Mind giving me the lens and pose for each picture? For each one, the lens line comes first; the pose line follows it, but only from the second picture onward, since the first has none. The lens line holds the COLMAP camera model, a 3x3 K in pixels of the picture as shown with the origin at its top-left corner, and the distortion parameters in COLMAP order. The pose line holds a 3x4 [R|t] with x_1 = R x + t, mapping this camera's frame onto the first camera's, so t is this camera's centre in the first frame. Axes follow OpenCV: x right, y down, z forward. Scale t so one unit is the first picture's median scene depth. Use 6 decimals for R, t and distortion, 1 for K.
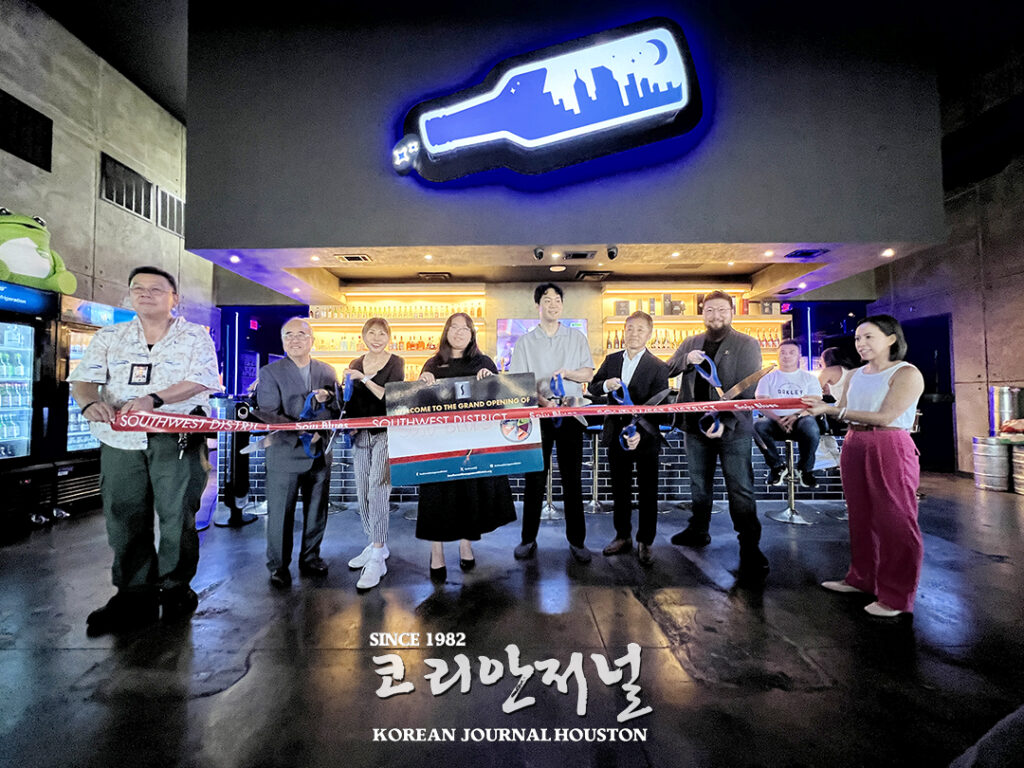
lens RADIAL K [[407.7, 0, 509.3], [0, 407.7, 381.7], [0, 0, 1]] dist [-0.003233, -0.000068]
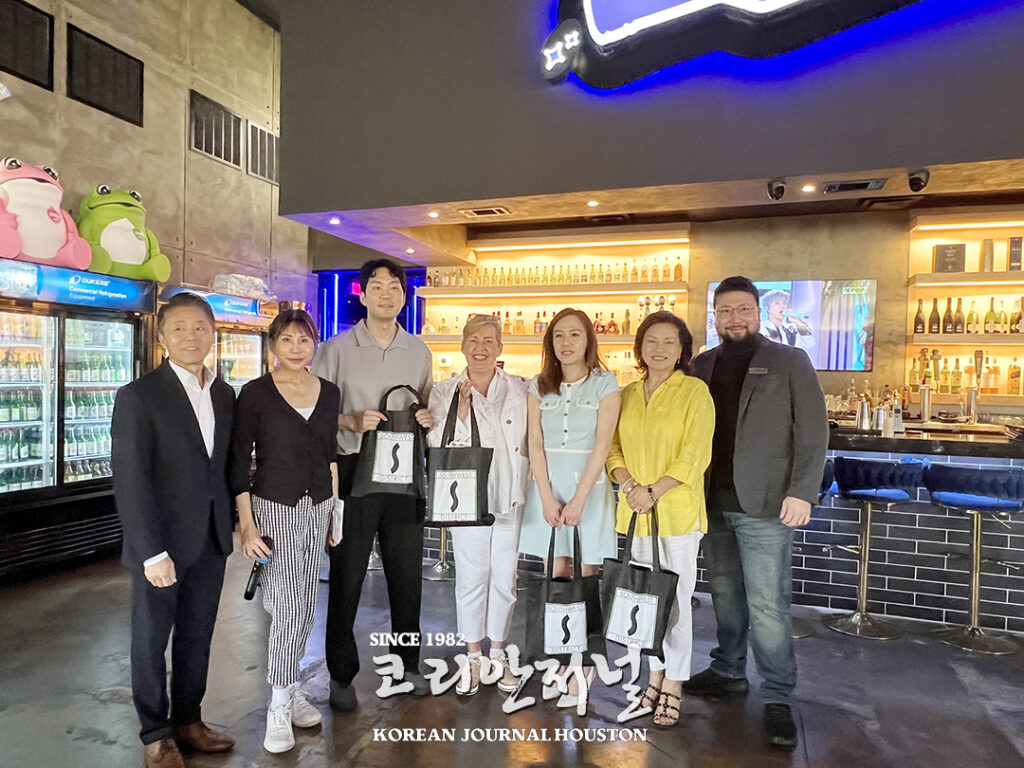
lens RADIAL K [[675.9, 0, 509.2], [0, 675.9, 384.2], [0, 0, 1]] dist [-0.003944, -0.002500]
pose [[0.943707, 0.034690, -0.328958, 0.036595], [-0.017485, 0.998327, 0.055118, -0.074577], [0.330320, -0.046263, 0.942735, -0.062924]]
